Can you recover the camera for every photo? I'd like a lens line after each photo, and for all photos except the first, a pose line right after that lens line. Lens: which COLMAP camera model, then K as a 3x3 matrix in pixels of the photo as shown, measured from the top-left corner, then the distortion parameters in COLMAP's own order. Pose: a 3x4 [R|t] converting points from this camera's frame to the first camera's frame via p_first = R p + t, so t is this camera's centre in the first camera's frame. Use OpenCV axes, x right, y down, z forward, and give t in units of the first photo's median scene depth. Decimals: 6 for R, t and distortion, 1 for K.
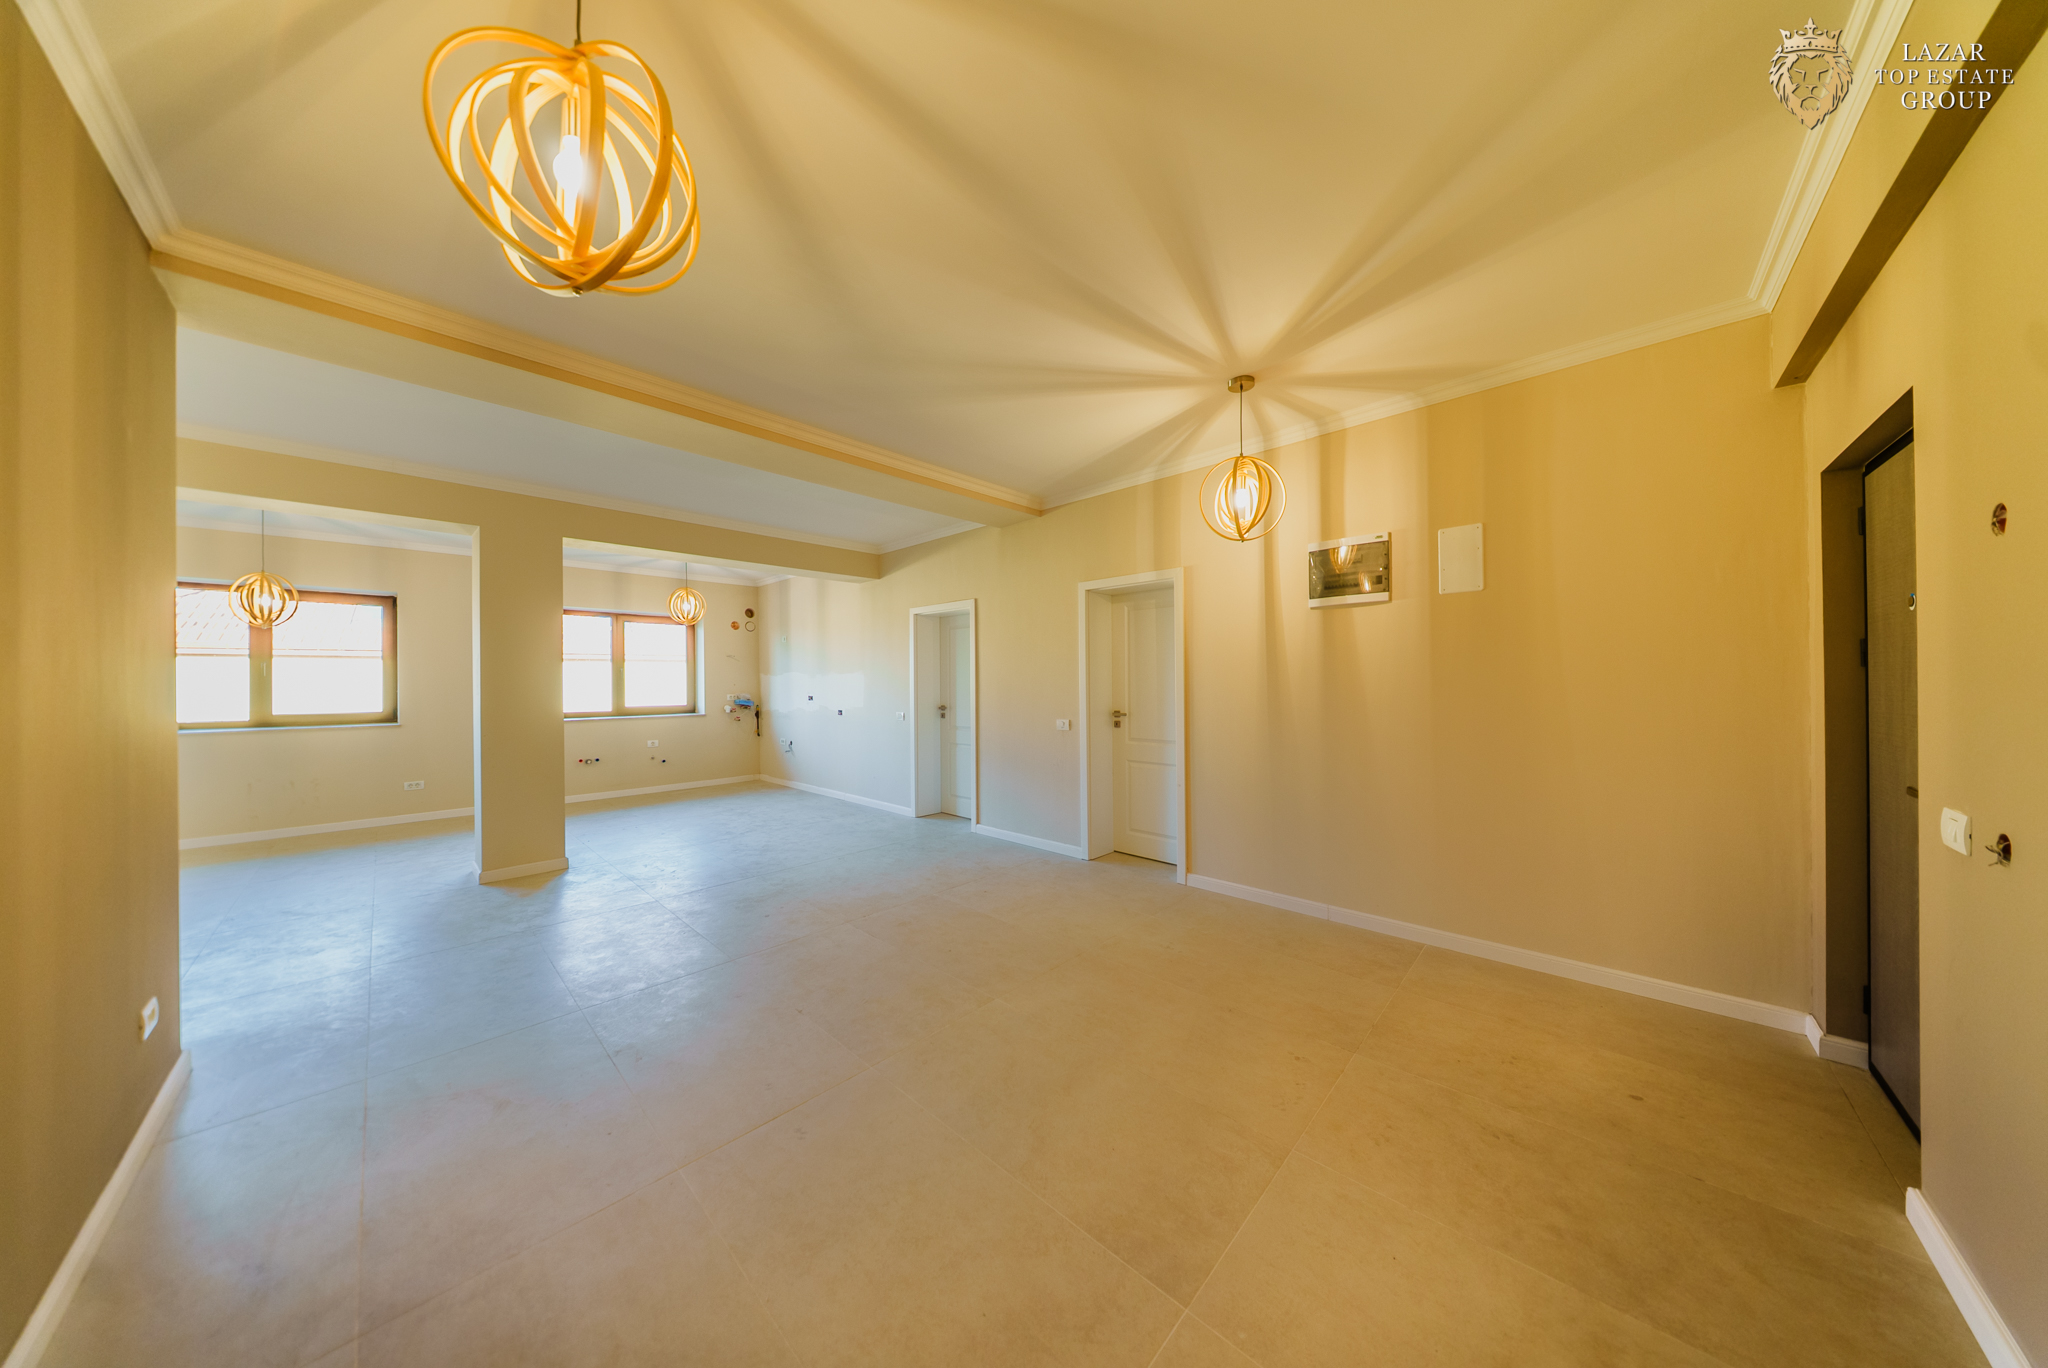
lens RADIAL K [[601.9, 0, 1028.9], [0, 601.9, 681.0], [0, 0, 1]] dist [0.011335, -0.003901]
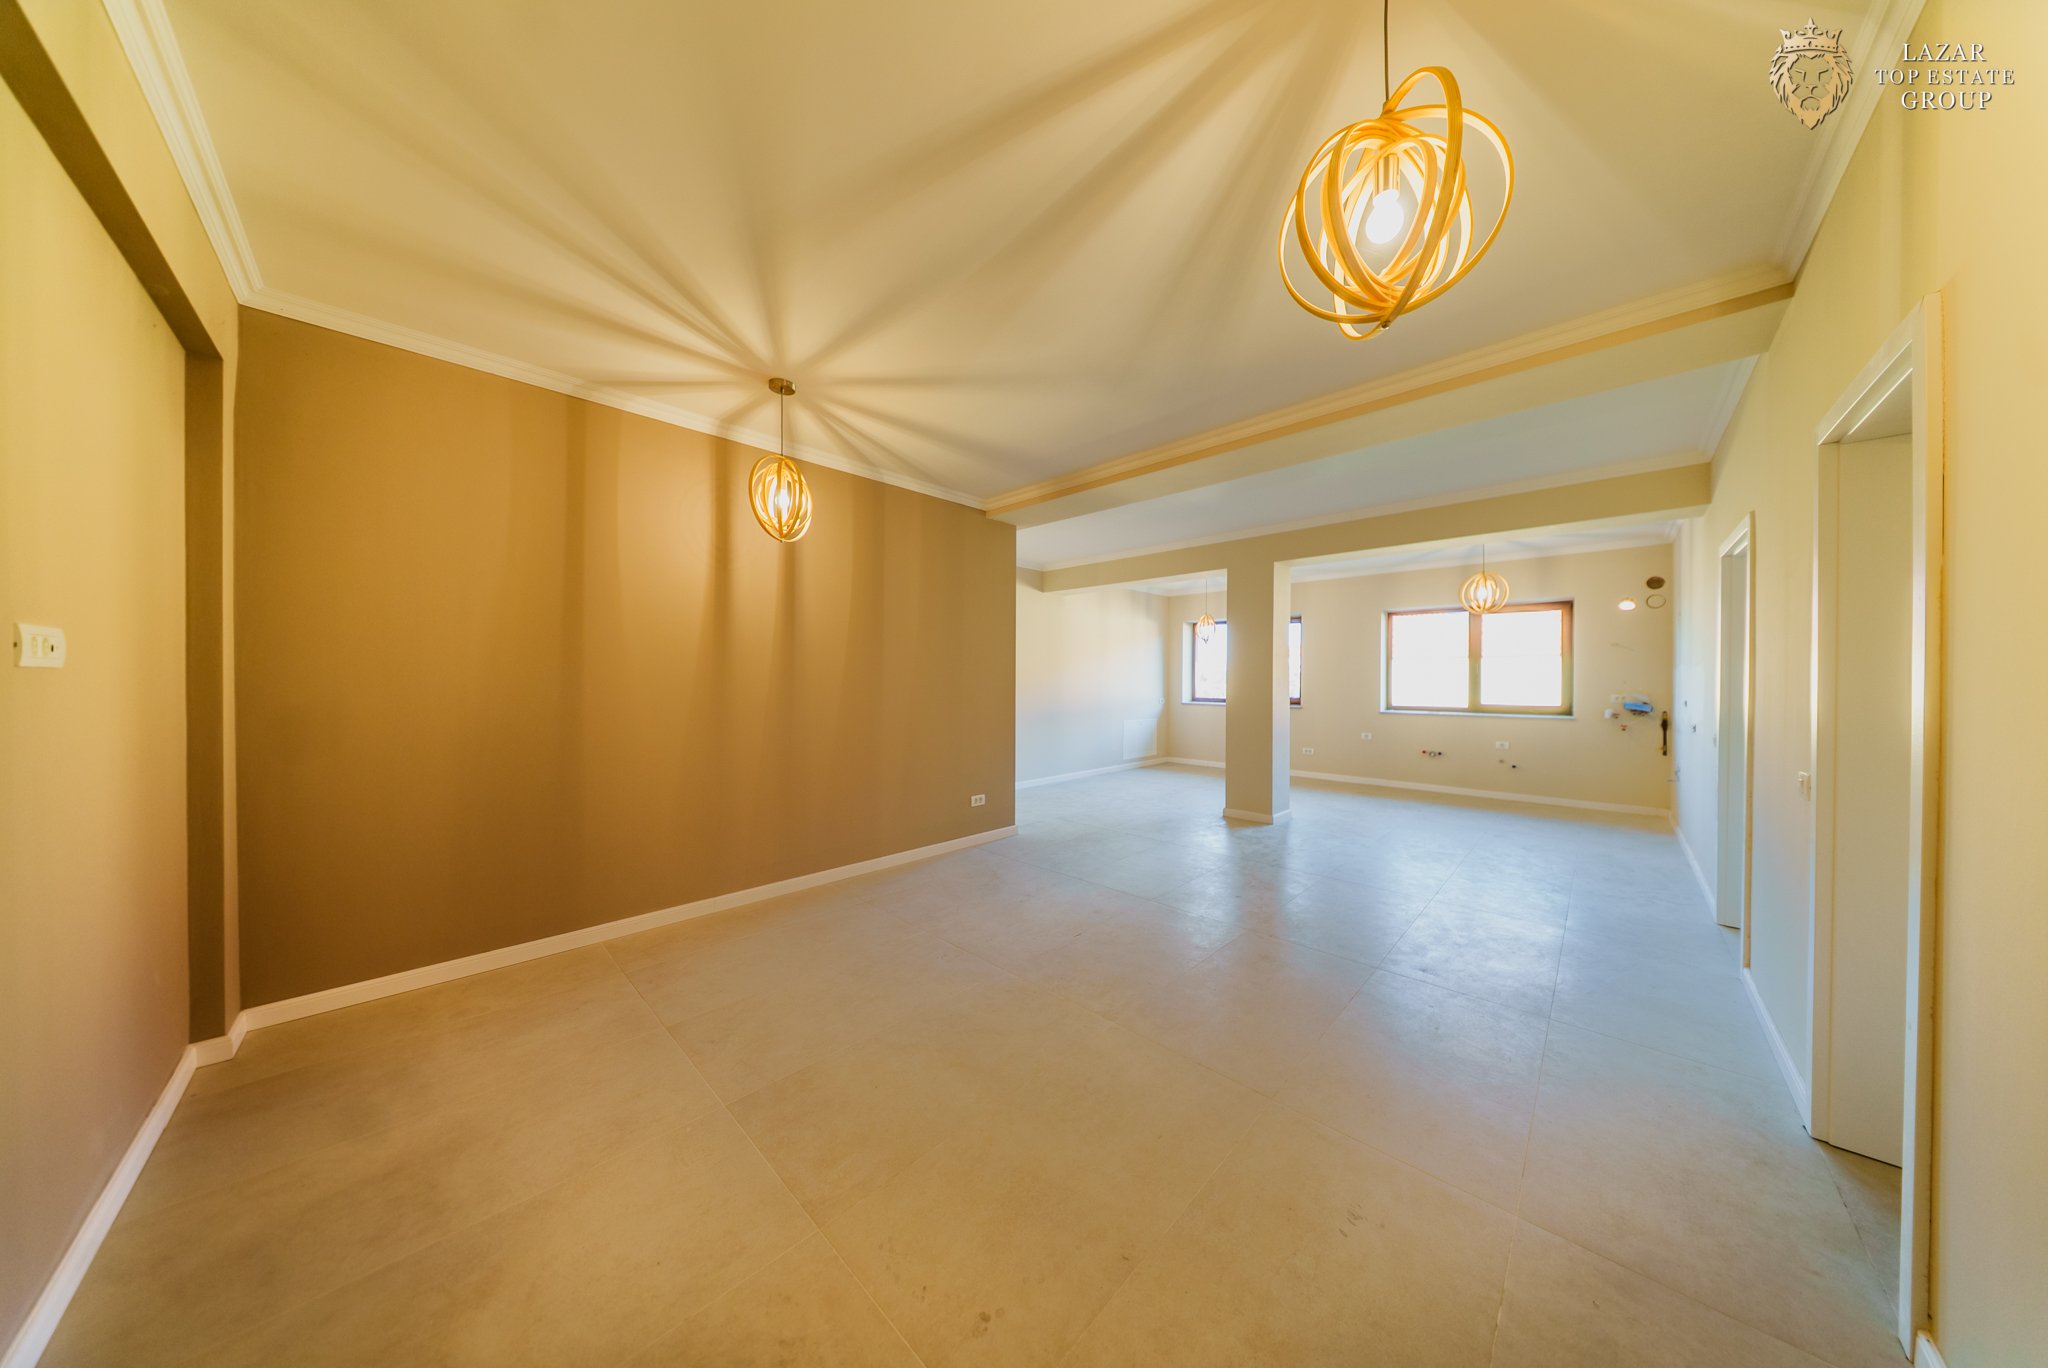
lens RADIAL K [[601.9, 0, 1028.9], [0, 601.9, 681.0], [0, 0, 1]] dist [0.011335, -0.003901]
pose [[0.005116, 0.009935, -0.999938, 0.280019], [-0.005321, 0.999937, 0.009908, 0.001196], [0.999973, 0.005270, 0.005169, 0.277776]]
